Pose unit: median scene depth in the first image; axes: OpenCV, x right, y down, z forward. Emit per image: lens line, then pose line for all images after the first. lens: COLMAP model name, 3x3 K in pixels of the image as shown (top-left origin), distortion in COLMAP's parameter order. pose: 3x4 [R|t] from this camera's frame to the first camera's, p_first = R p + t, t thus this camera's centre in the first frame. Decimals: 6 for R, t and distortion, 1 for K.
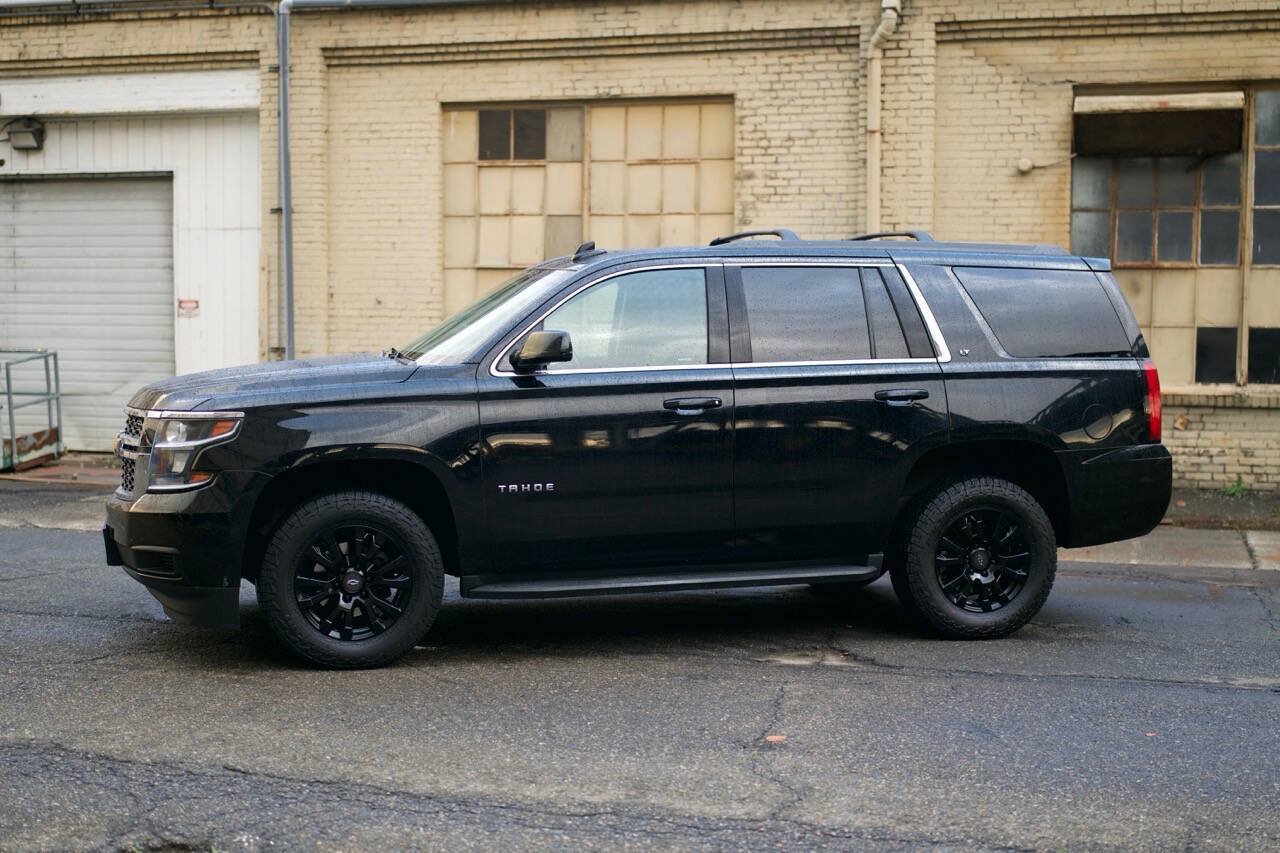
lens RADIAL K [[1781.1, 0, 640.0], [0, 1781.1, 426.5], [0, 0, 1]] dist [0.006123, 0.062390]
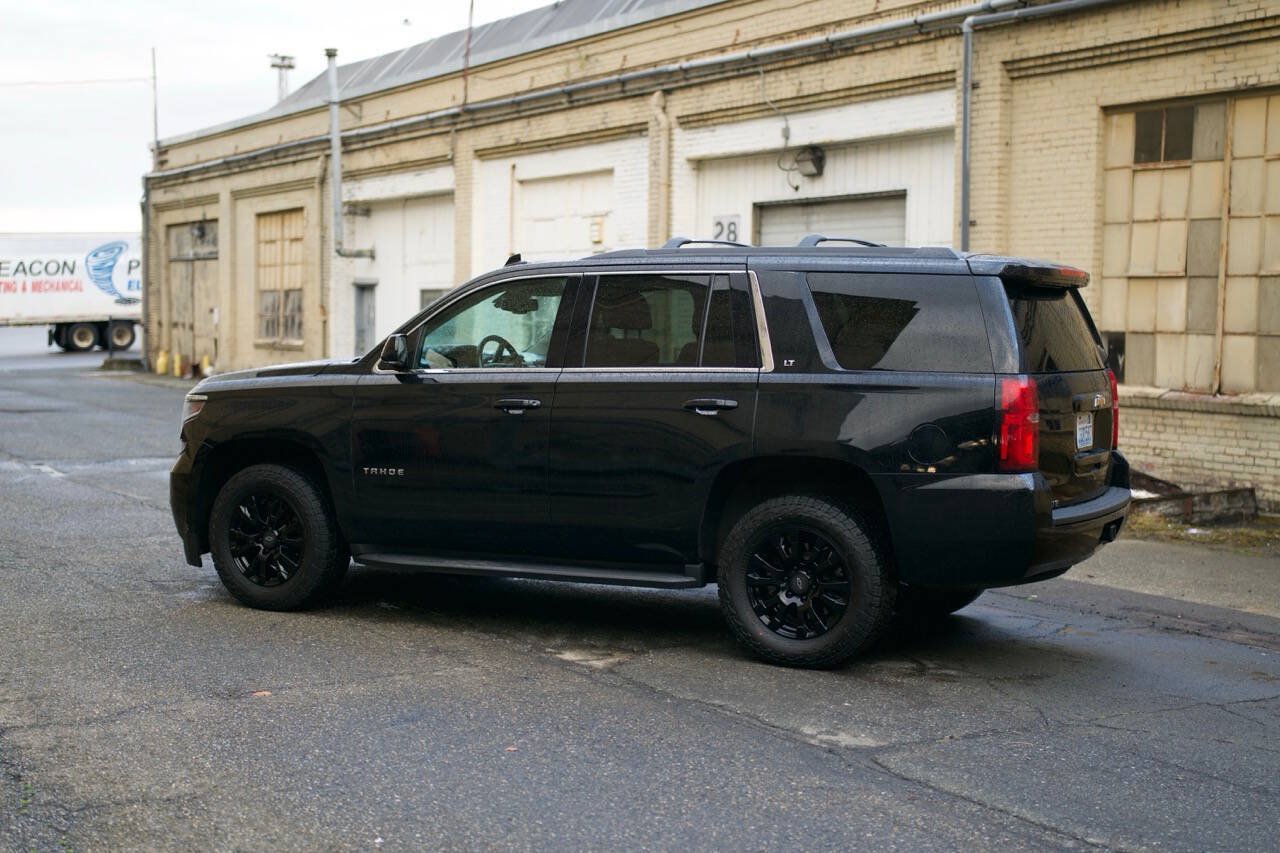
lens RADIAL K [[1789.1, 0, 640.0], [0, 1789.1, 426.5], [0, 0, 1]] dist [-0.000929, 0.070252]
pose [[0.733437, 0.045460, -0.678236, 0.393514], [-0.050488, 0.998648, 0.012339, -0.007909], [0.677880, 0.025193, 0.734740, 0.125448]]
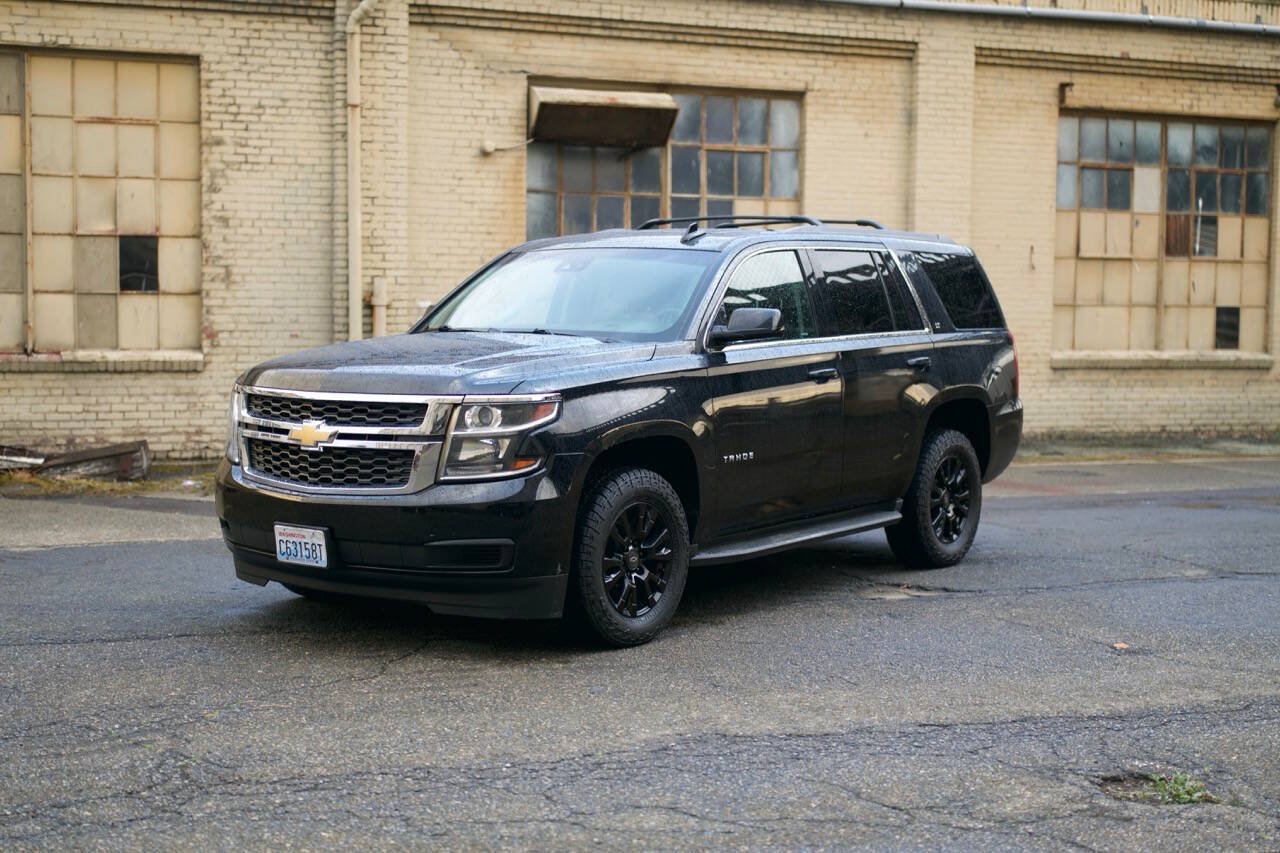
lens RADIAL K [[1789.1, 0, 640.0], [0, 1789.1, 426.5], [0, 0, 1]] dist [-0.000929, 0.070252]
pose [[0.792409, -0.043794, 0.608416, -0.356617], [0.032220, 0.999032, 0.029948, -0.008276], [-0.609138, -0.004128, 0.793053, 0.090680]]
